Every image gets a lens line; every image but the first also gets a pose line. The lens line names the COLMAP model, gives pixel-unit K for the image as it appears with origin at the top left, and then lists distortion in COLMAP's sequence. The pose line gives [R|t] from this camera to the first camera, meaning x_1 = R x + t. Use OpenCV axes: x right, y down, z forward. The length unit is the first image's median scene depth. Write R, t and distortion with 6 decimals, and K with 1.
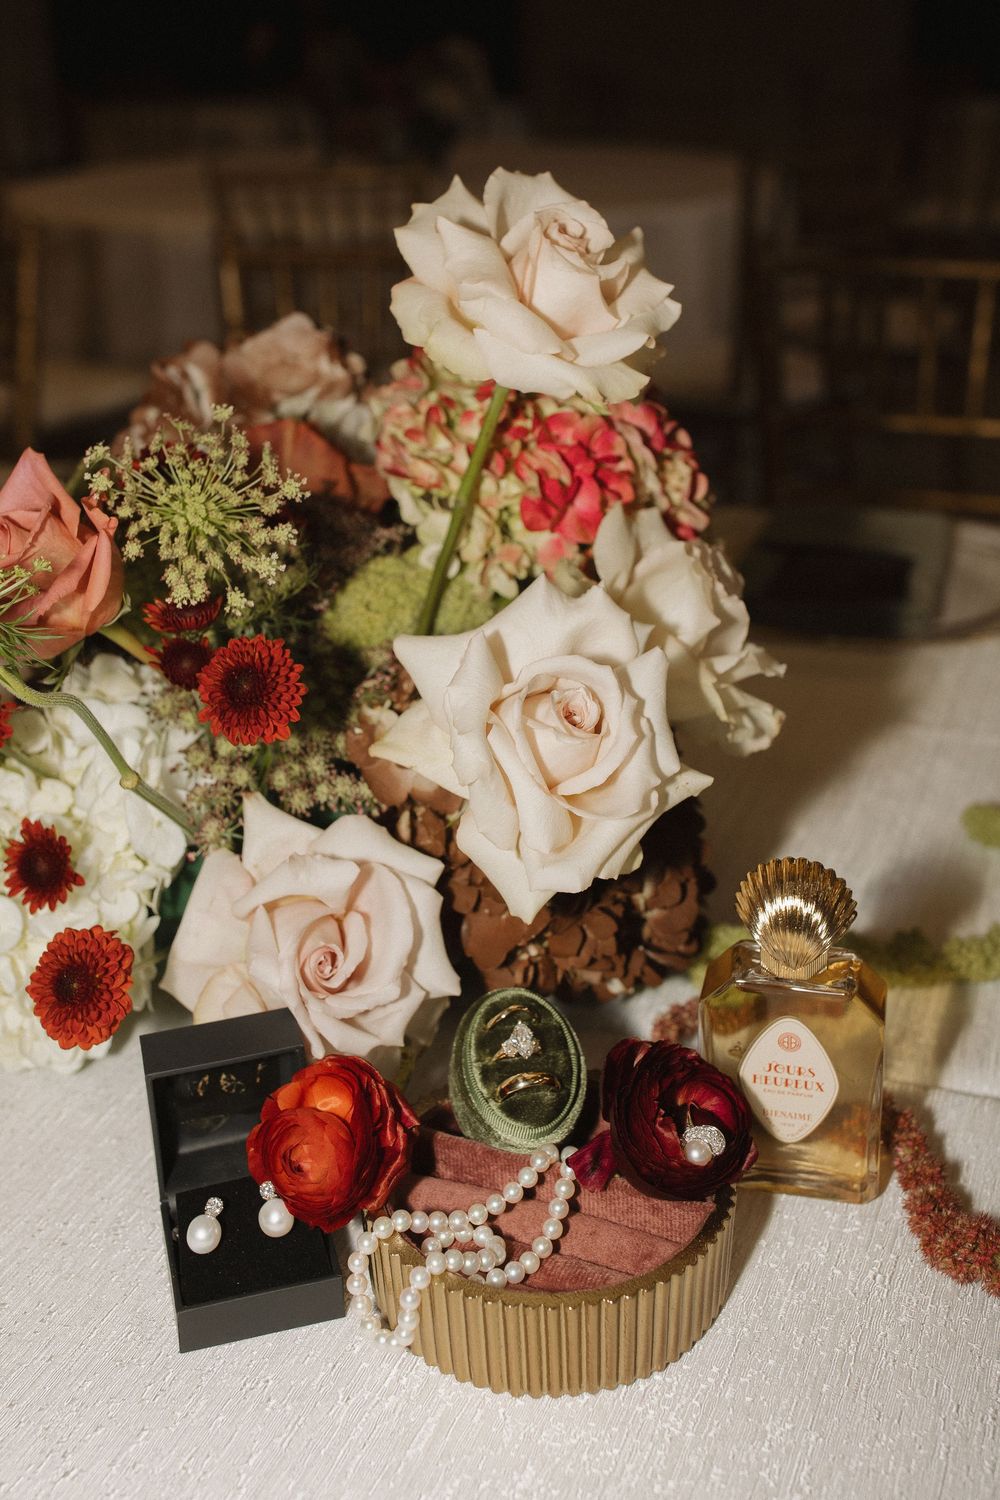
lens RADIAL K [[2155.3, 0, 462.6], [0, 2155.3, 748.0], [0, 0, 1]] dist [0.016869, 0.004325]
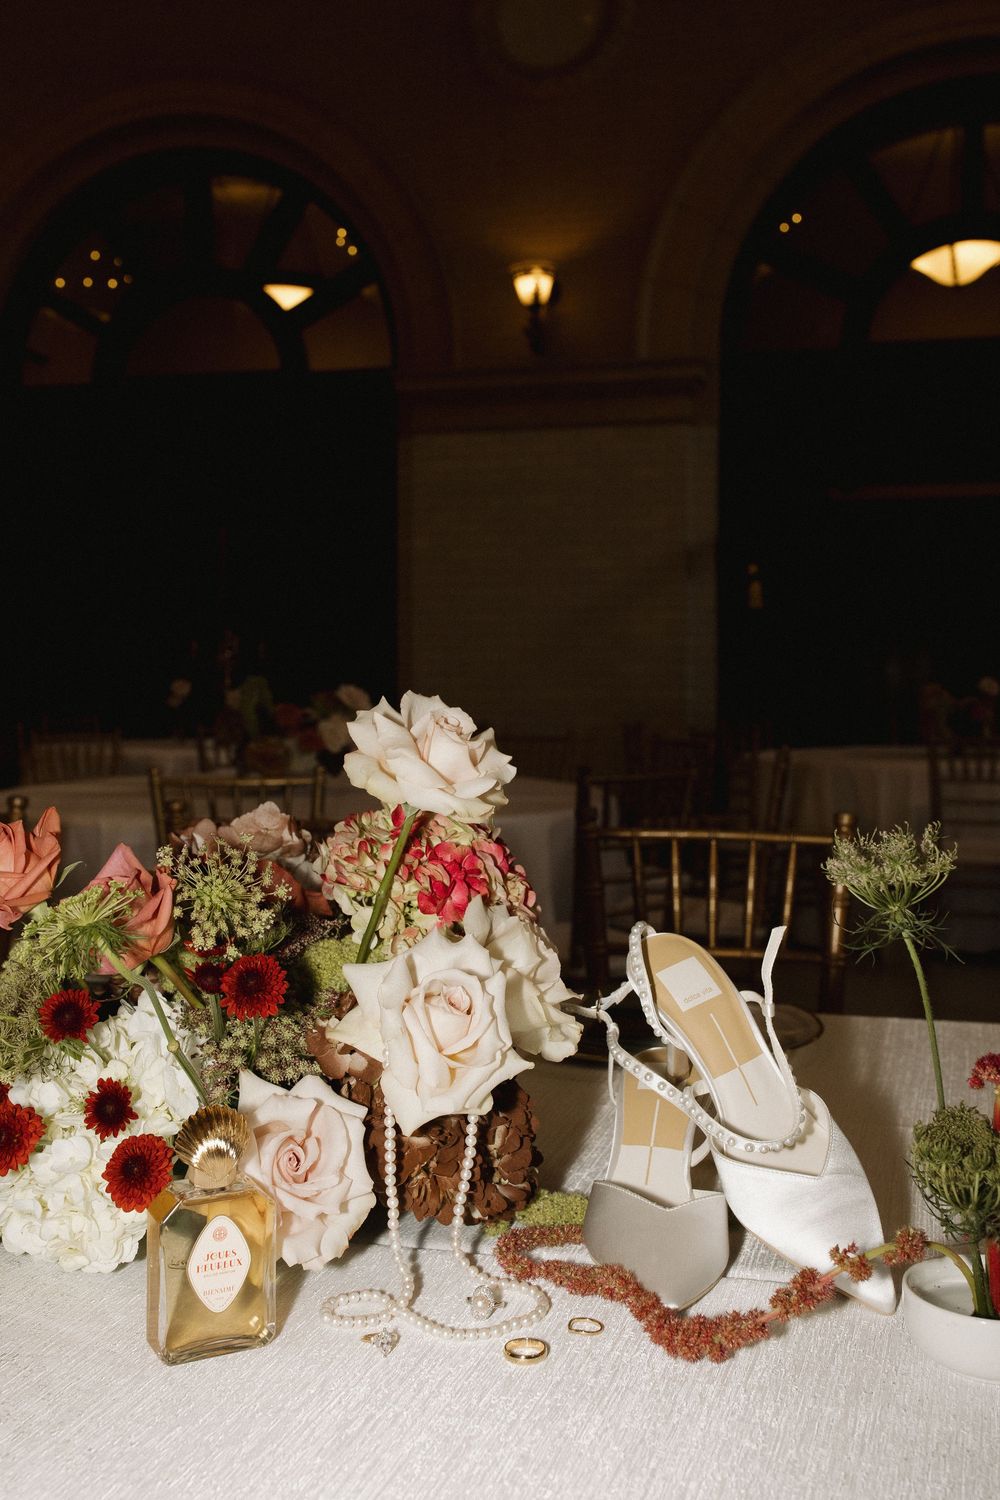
lens RADIAL K [[2155.3, 0, 462.6], [0, 2155.3, 748.0], [0, 0, 1]] dist [0.016869, 0.004325]
pose [[0.997710, 0.022754, 0.063696, -0.045639], [-0.001413, 0.948523, -0.316706, 0.296222], [-0.067623, 0.315891, 0.946383, -0.562530]]
